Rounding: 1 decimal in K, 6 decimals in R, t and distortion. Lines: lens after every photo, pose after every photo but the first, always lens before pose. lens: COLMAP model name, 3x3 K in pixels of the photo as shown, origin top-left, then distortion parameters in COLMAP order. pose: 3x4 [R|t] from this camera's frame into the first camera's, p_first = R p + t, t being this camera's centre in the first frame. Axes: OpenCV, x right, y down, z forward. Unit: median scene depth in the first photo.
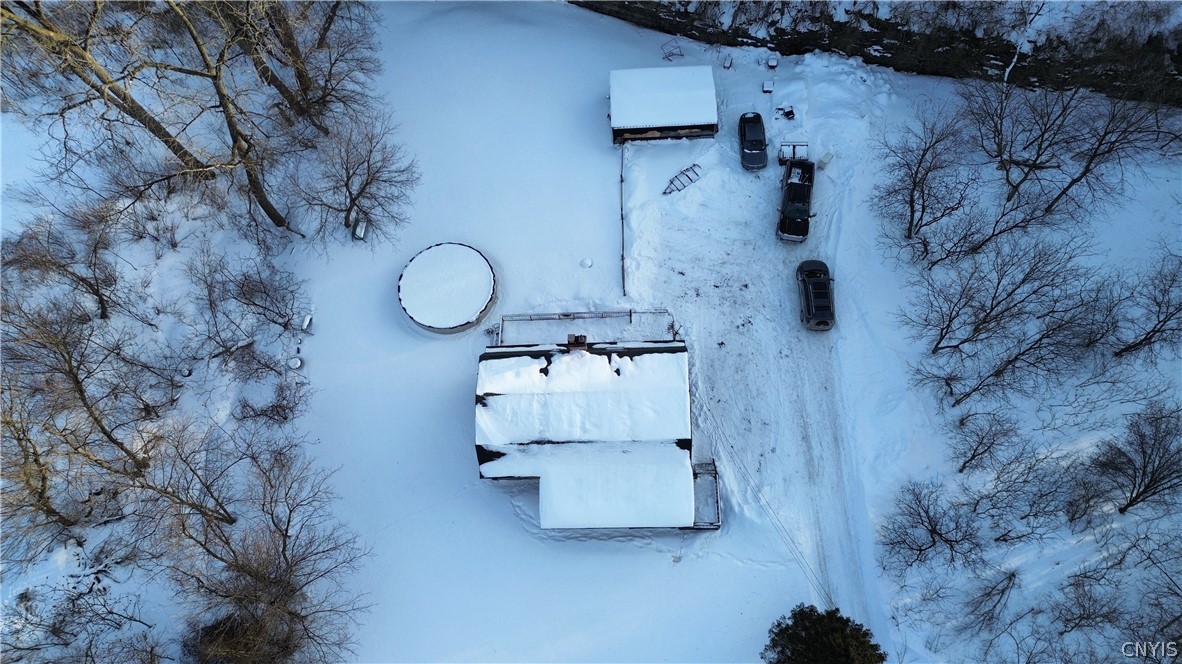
lens RADIAL K [[824.8, 0, 591.0], [0, 824.8, 332.0], [0, 0, 1]] dist [0.088313, -0.084020]
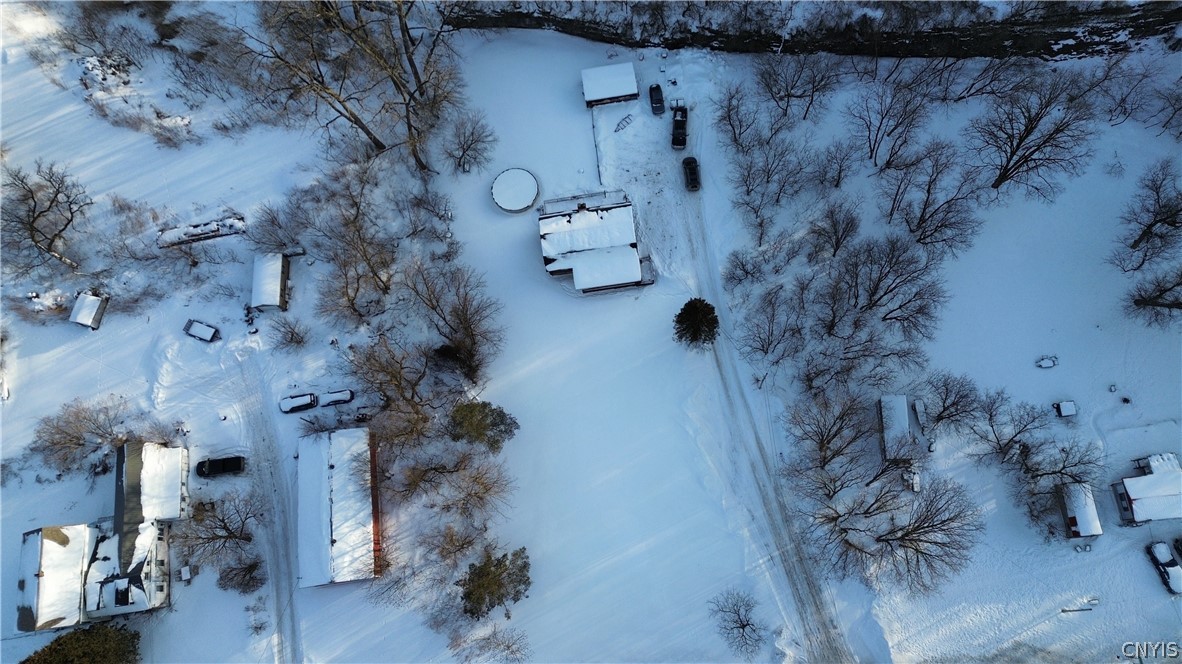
lens RADIAL K [[824.8, 0, 591.0], [0, 824.8, 332.0], [0, 0, 1]] dist [0.088313, -0.084020]
pose [[0.993610, -0.112762, 0.004870, -0.037765], [0.111686, 0.988518, 0.101780, 0.111430], [-0.016291, -0.100586, 0.994795, -1.143990]]
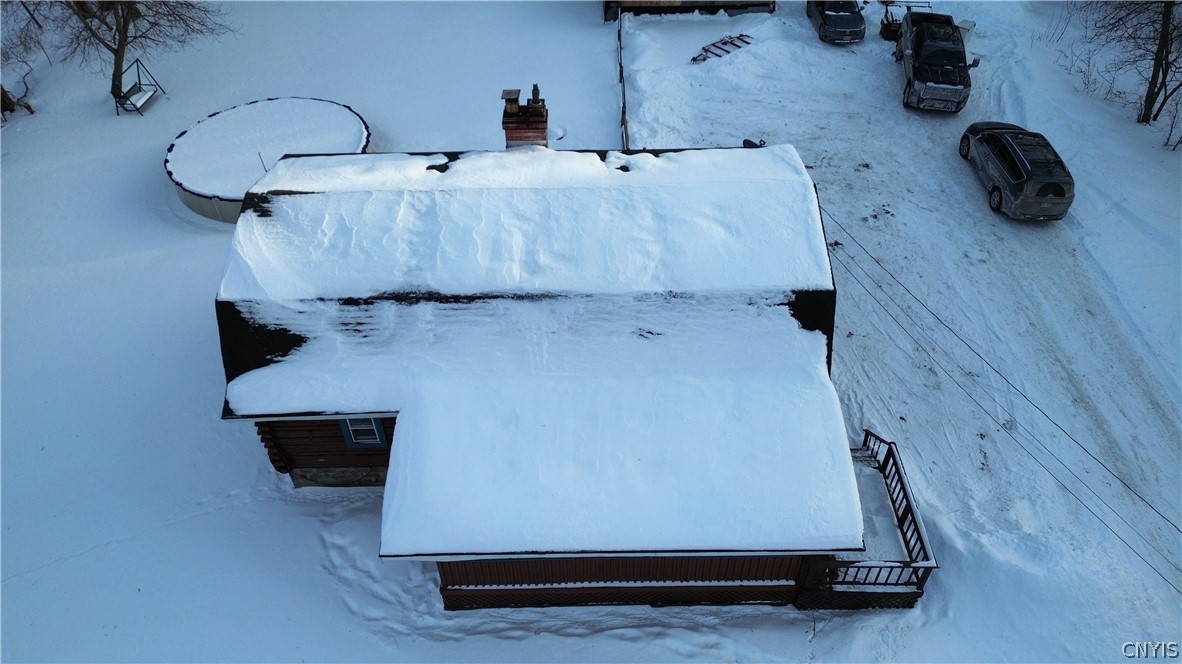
lens RADIAL K [[824.8, 0, 591.0], [0, 824.8, 332.0], [0, 0, 1]] dist [0.088313, -0.084020]
pose [[0.998903, 0.033161, 0.033066, 0.005463], [-0.017894, 0.922796, -0.384874, 0.248400], [-0.043276, 0.383860, 0.922377, 0.597206]]
